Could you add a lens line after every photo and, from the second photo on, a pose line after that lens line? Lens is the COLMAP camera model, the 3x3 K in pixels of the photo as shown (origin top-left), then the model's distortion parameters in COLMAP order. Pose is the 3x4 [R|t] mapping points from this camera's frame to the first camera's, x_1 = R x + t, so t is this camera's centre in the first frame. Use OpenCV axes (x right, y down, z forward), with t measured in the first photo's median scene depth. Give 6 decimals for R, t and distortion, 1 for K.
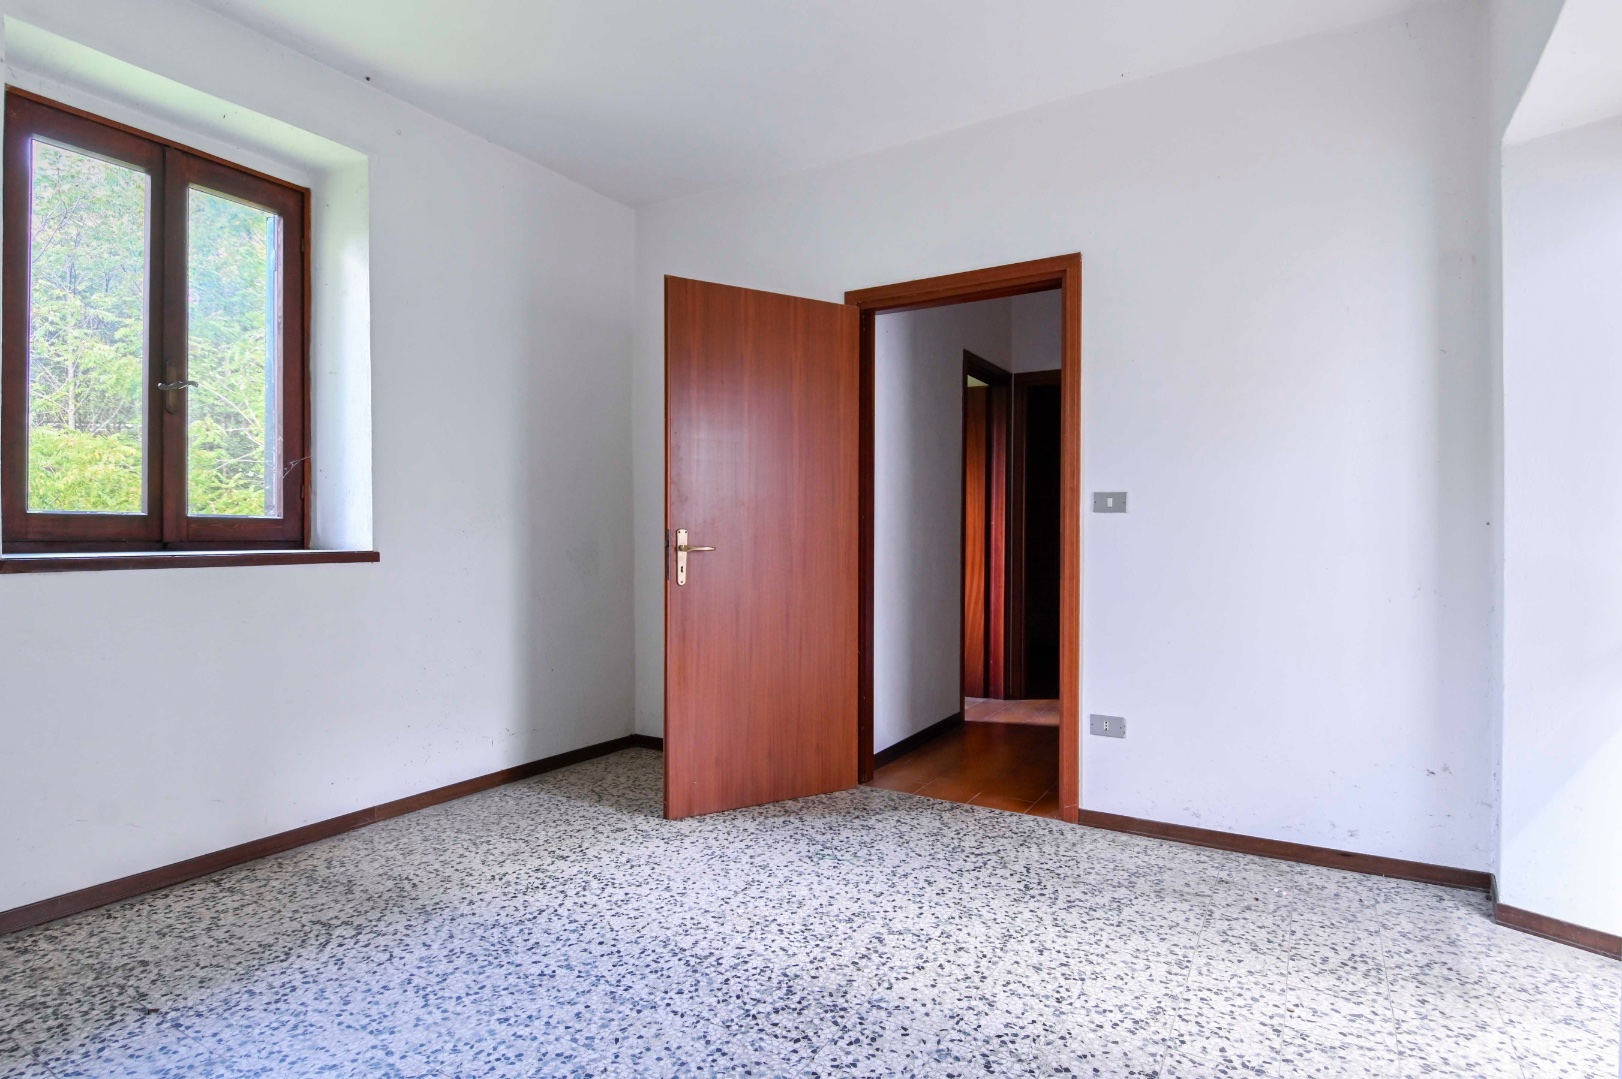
lens RADIAL K [[855.7, 0, 806.9], [0, 855.7, 536.3], [0, 0, 1]] dist [0.026554, -0.022442]
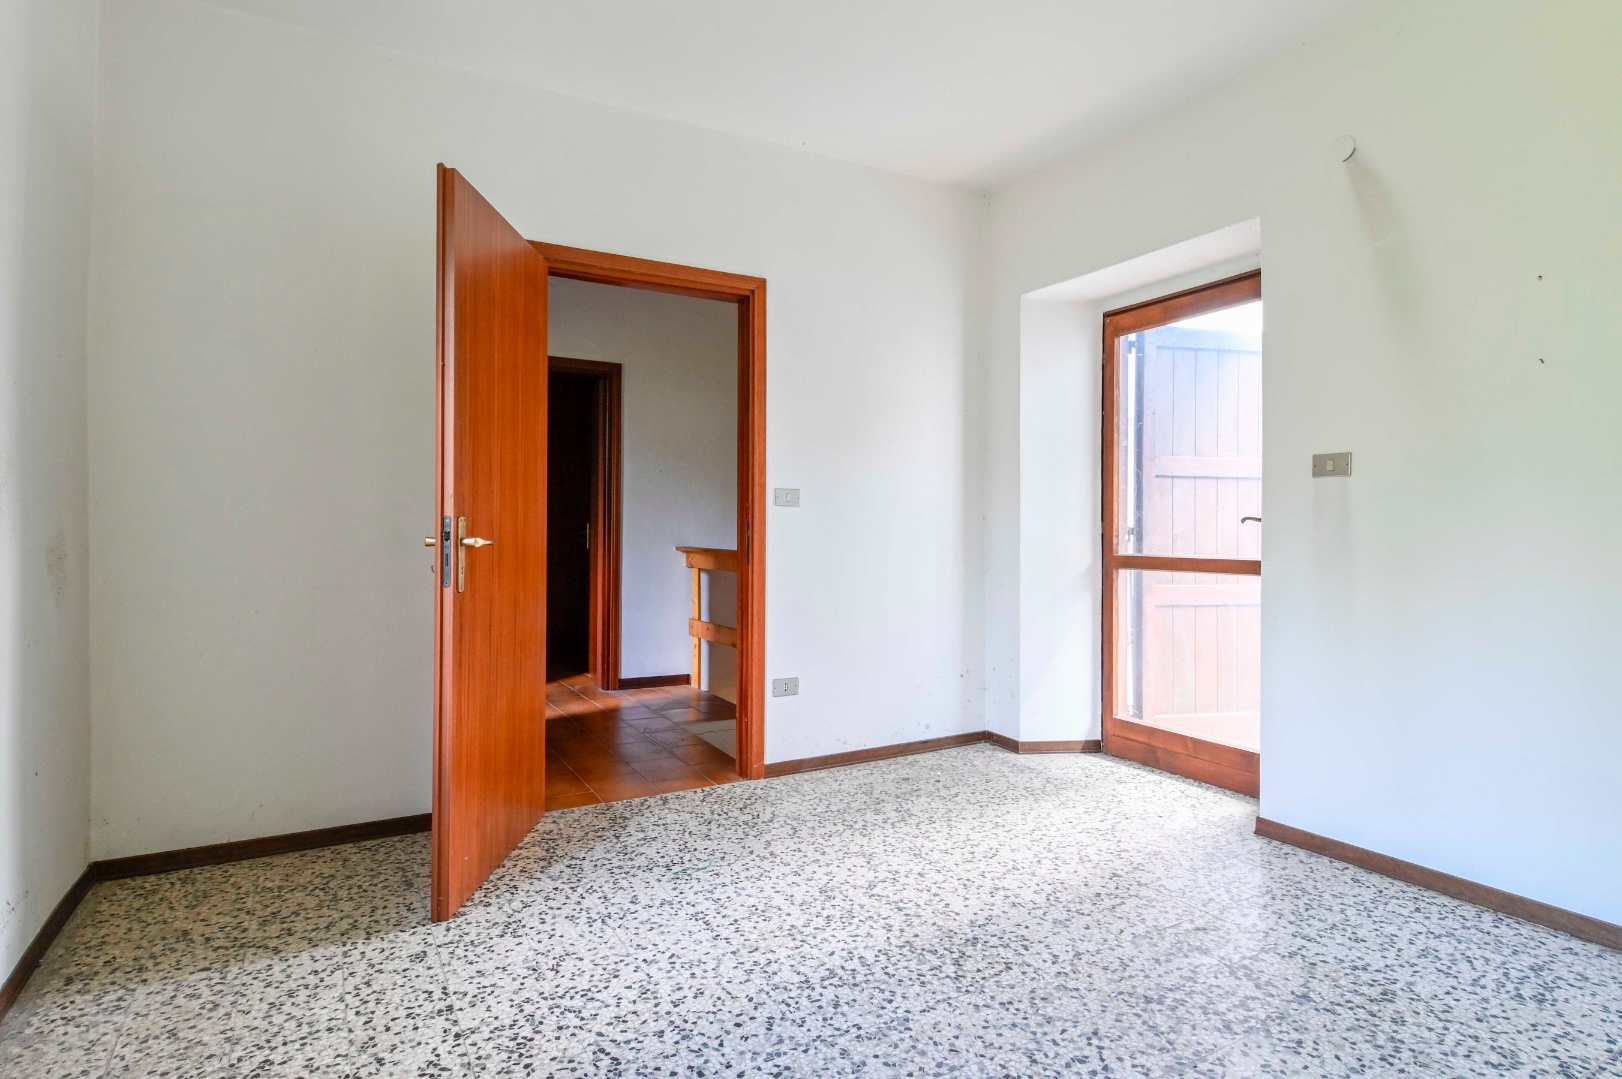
lens RADIAL K [[855.7, 0, 833.8], [0, 855.7, 524.7], [0, 0, 1]] dist [0.026554, -0.022442]
pose [[0.487770, 0.002463, 0.872969, -0.837366], [-0.000604, 0.999997, -0.002483, 0.001306], [-0.872972, 0.000684, 0.487770, 0.482945]]
